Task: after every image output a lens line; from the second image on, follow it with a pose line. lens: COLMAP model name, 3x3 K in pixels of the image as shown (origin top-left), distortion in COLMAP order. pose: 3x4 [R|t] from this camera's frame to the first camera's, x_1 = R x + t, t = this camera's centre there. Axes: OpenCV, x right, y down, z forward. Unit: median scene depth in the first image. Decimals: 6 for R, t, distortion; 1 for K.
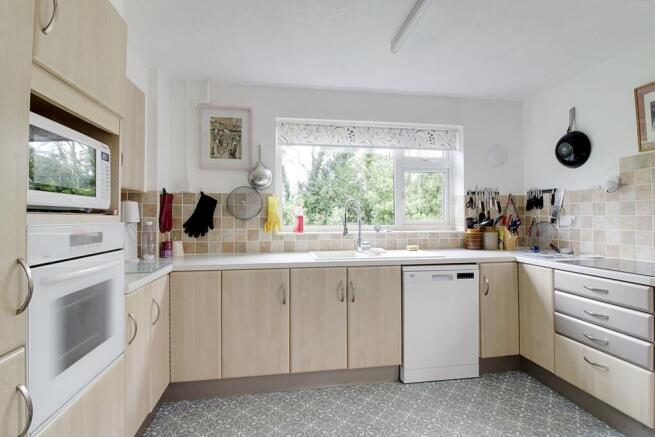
lens RADIAL K [[312.1, 0, 327.2], [0, 312.1, 216.9], [0, 0, 1]] dist [-0.001014, -0.001603]
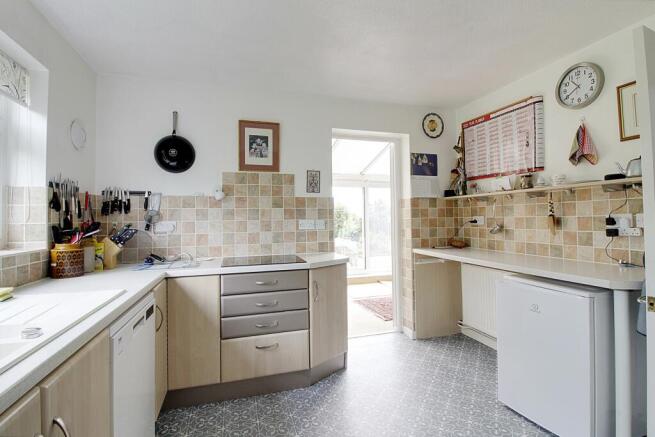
lens RADIAL K [[312.1, 0, 326.7], [0, 312.1, 215.1], [0, 0, 1]] dist [-0.001014, -0.001603]
pose [[-0.114100, 0.018297, 0.993301, -0.238707], [0.012219, 0.999781, -0.017013, -0.001083], [-0.993394, 0.010196, -0.114298, 0.639826]]
